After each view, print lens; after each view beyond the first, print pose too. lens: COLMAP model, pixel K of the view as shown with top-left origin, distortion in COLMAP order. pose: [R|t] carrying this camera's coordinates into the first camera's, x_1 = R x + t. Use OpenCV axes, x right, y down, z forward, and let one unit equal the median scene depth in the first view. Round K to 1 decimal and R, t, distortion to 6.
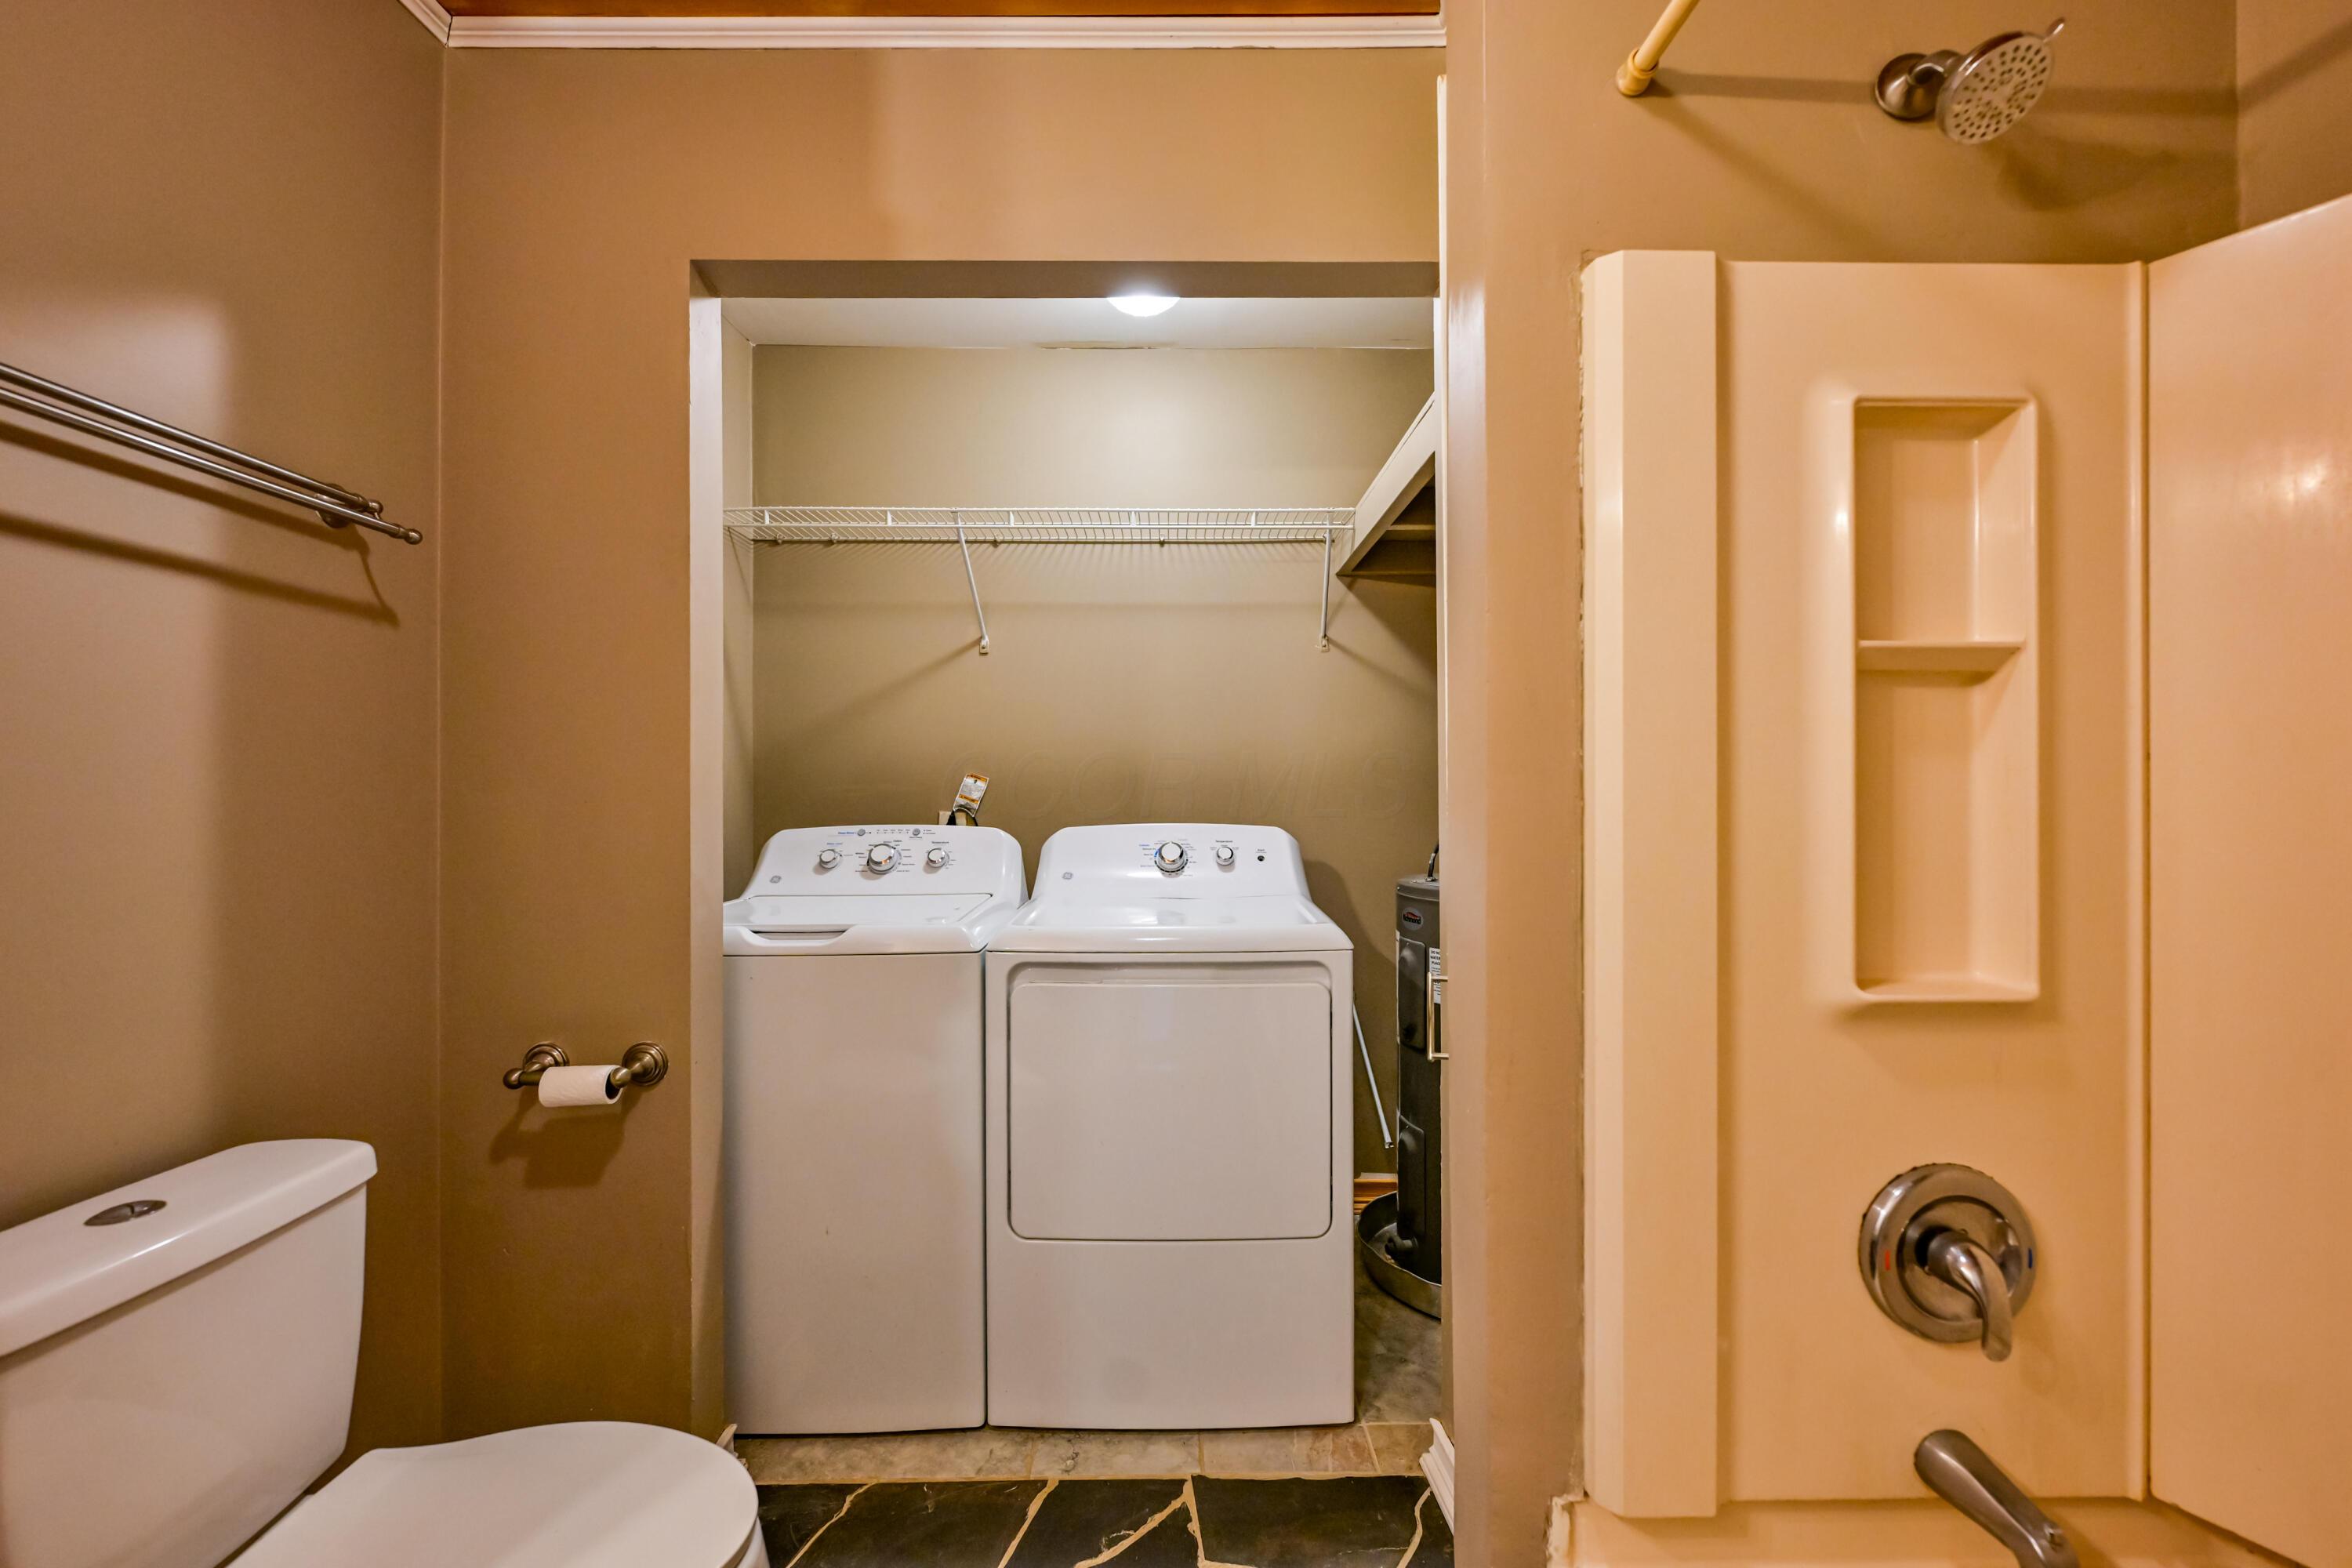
lens RADIAL K [[1006.6, 0, 1181.8], [0, 1006.6, 786.6], [0, 0, 1]] dist [0.002263, -0.000584]
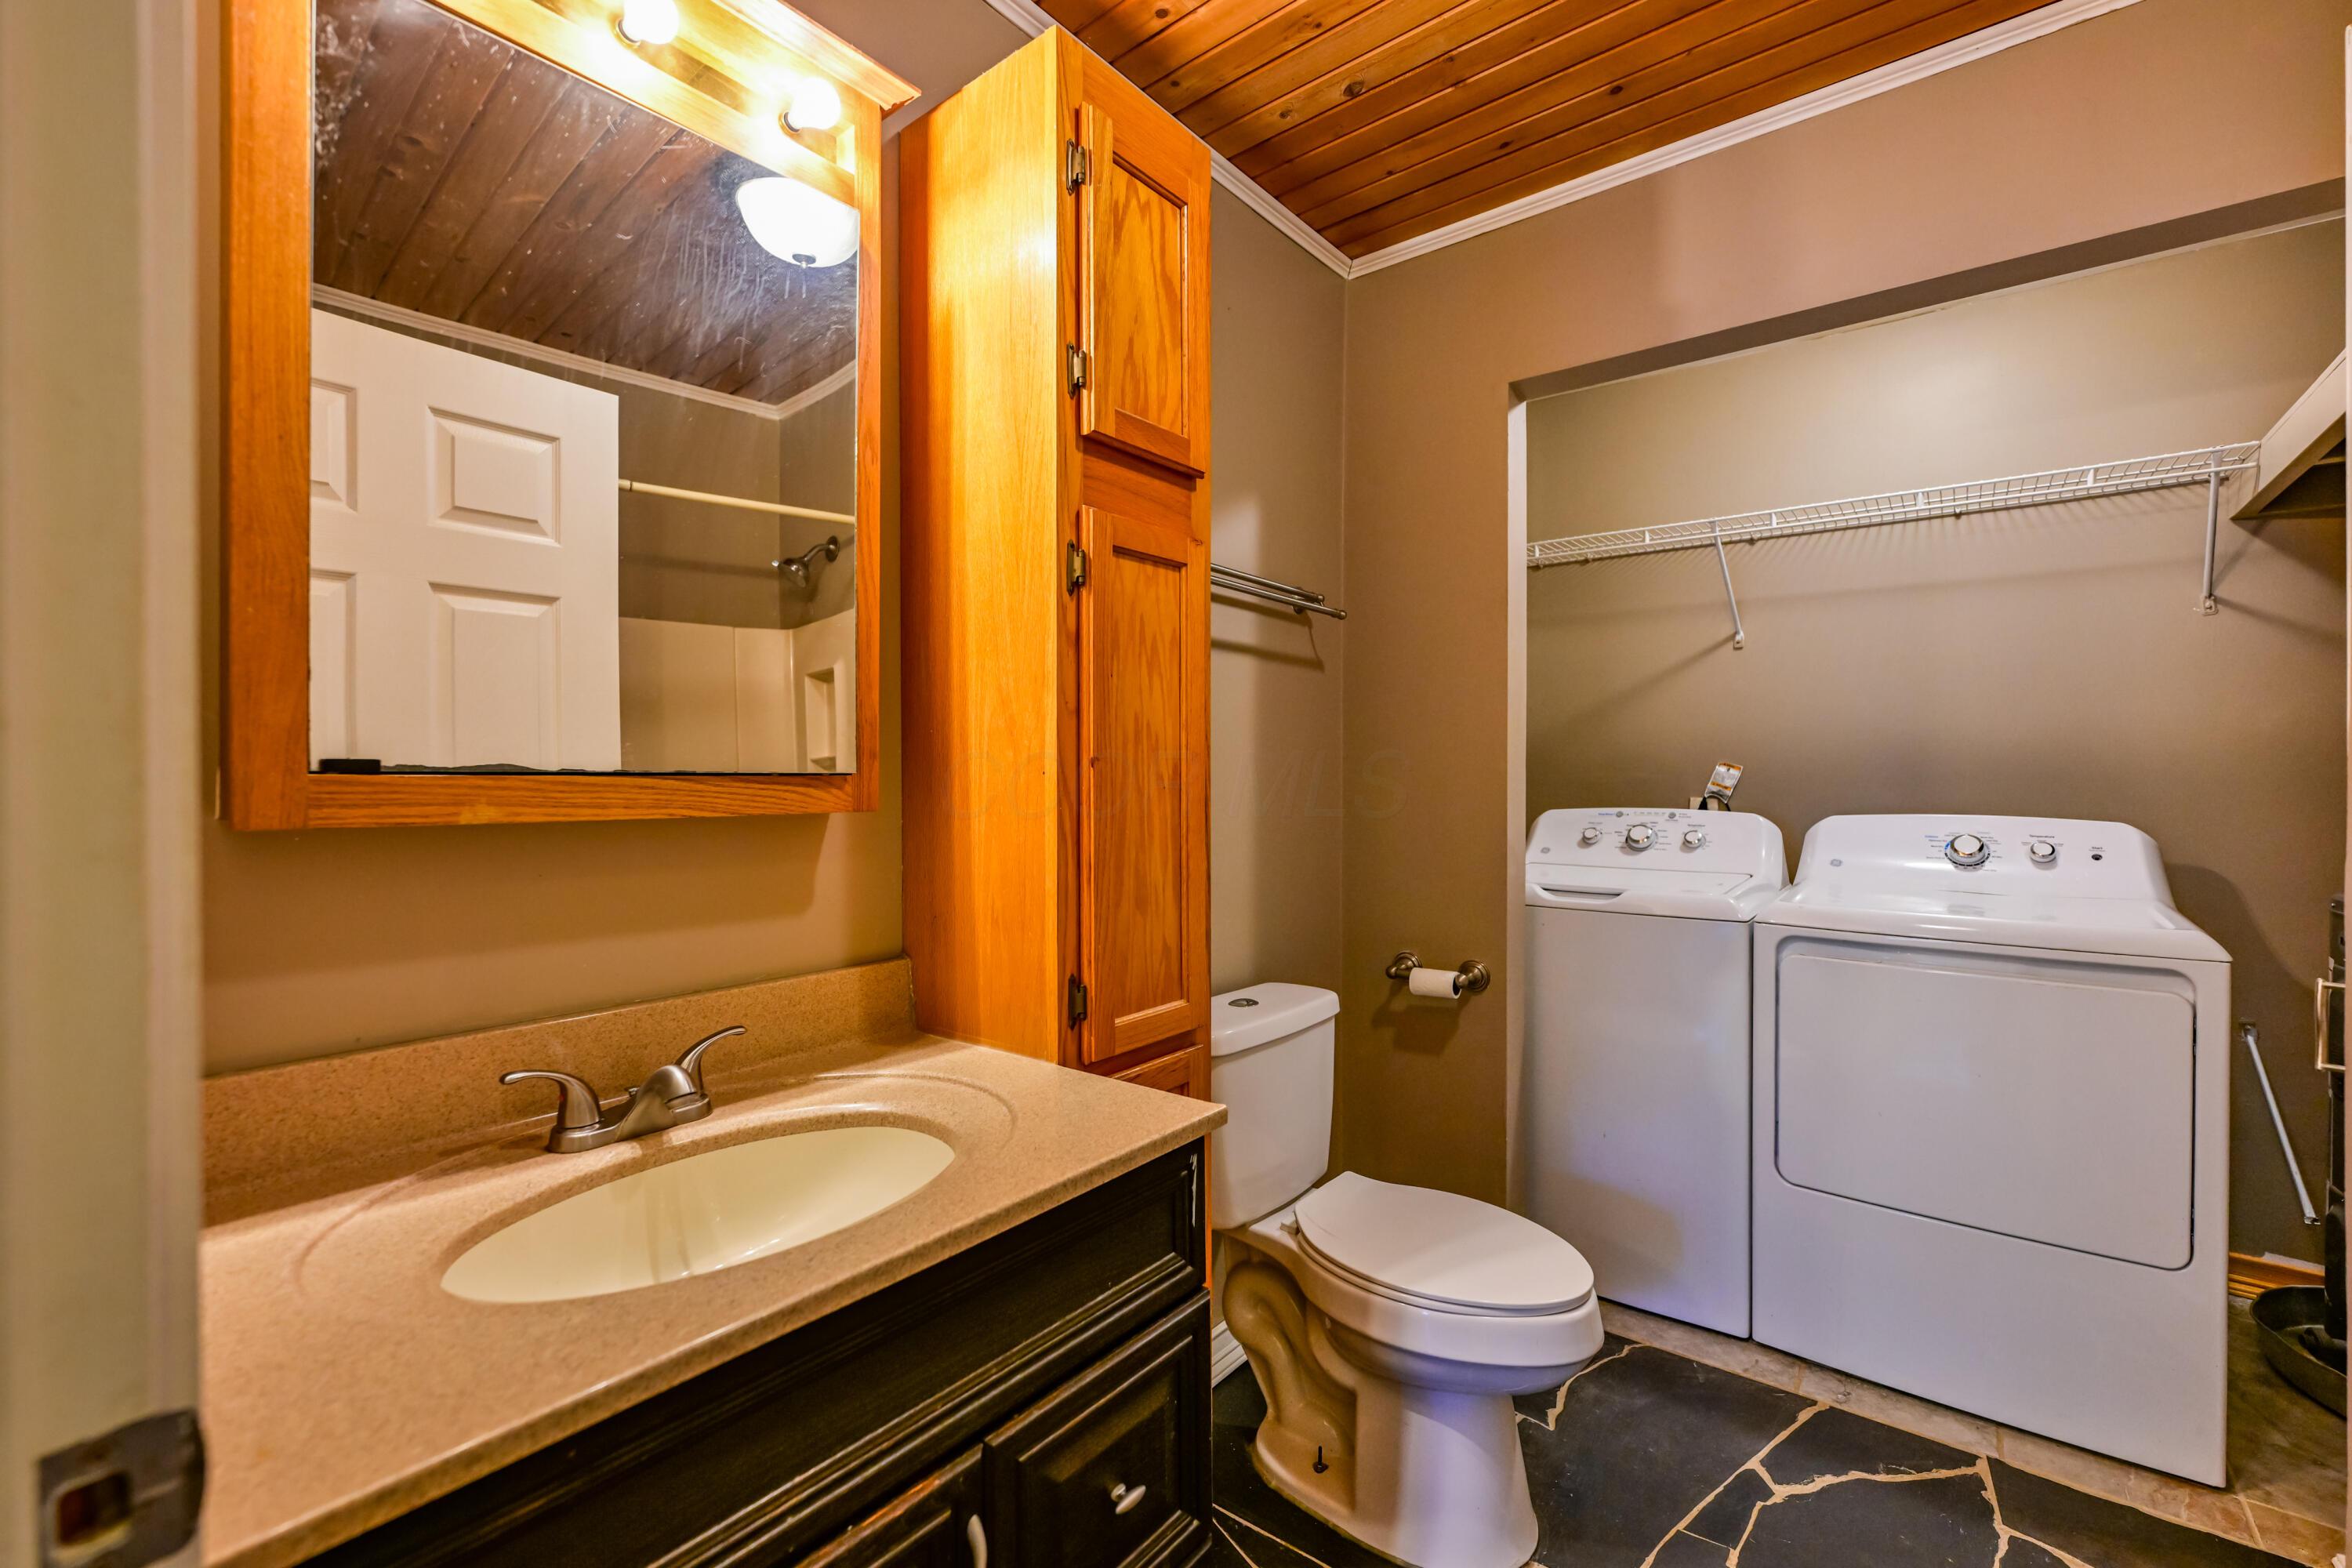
lens RADIAL K [[1006.6, 0, 1142.7], [0, 1006.6, 780.4], [0, 0, 1]] dist [0.002263, -0.000584]
pose [[0.767319, 0.008720, -0.641207, 0.002283], [-0.002253, 0.999938, 0.010902, -0.005815], [0.641262, -0.006920, 0.767291, -0.298274]]
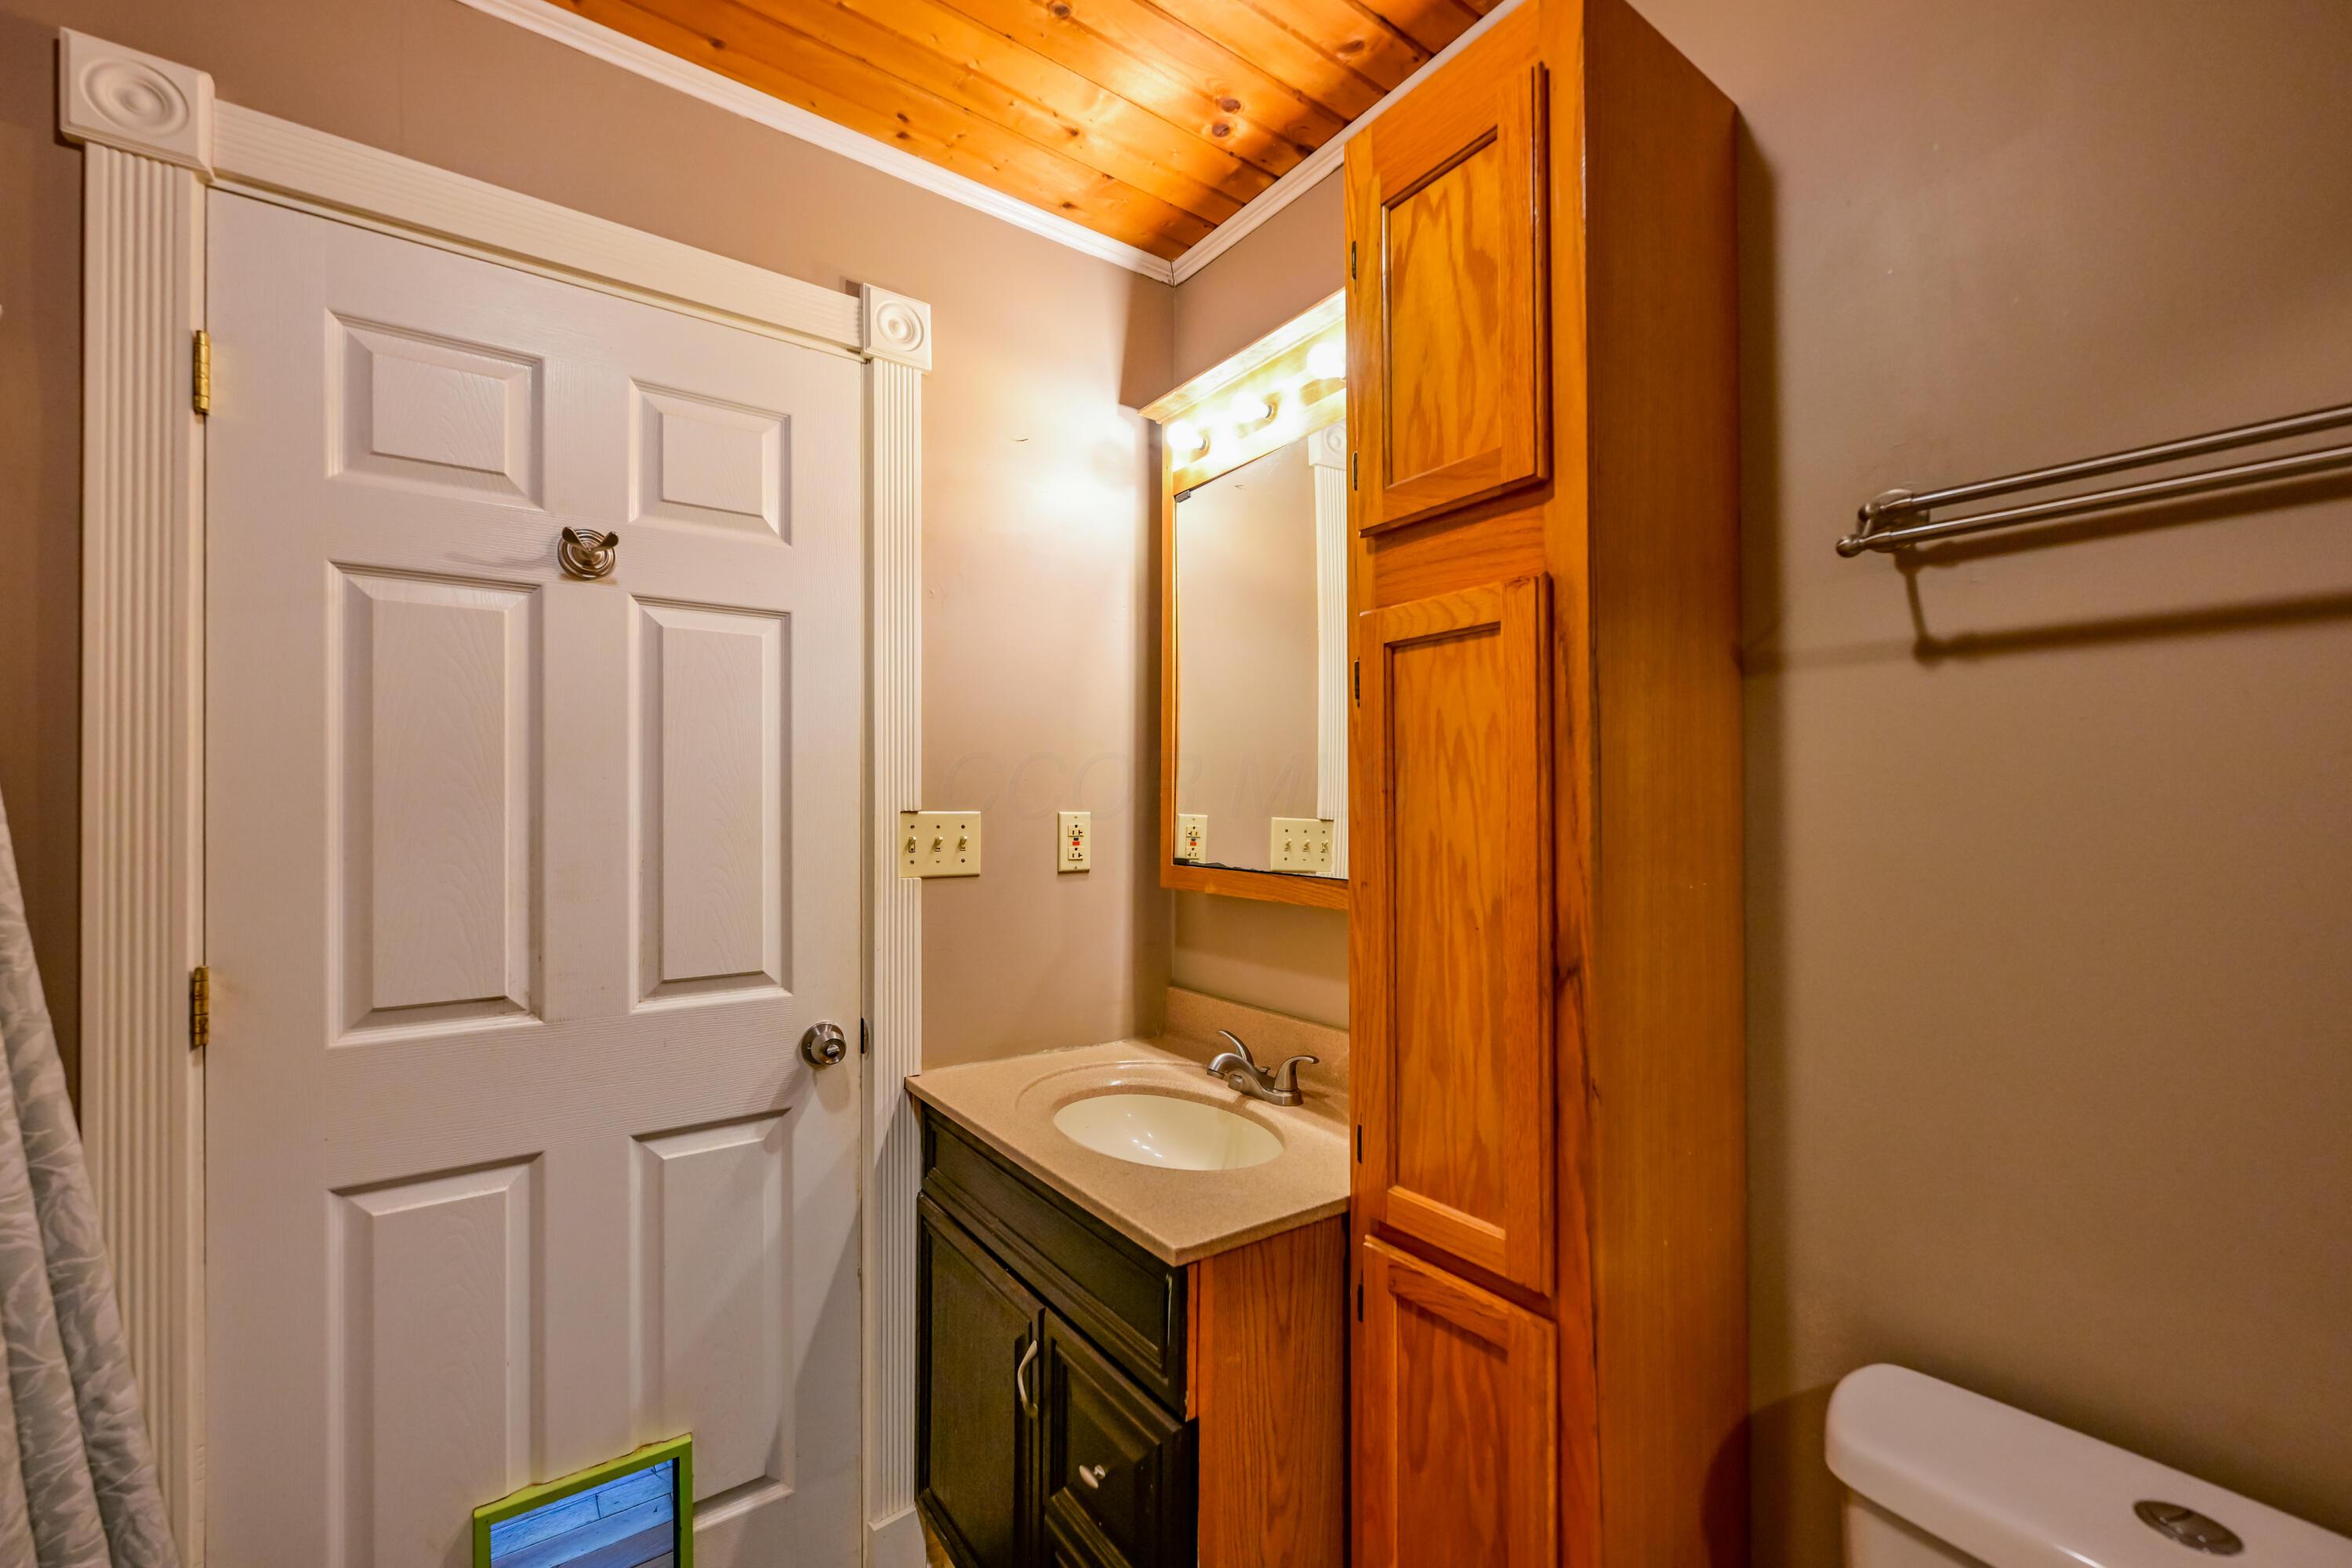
lens RADIAL K [[969.0, 0, 1239.0], [0, 969.0, 805.2], [0, 0, 1]] dist [-0.002370, 0.000509]
pose [[-0.794871, 0.001685, -0.606776, -0.041717], [0.004584, 0.999984, -0.003227, -0.079707], [0.606761, -0.005347, -0.794866, 0.964066]]
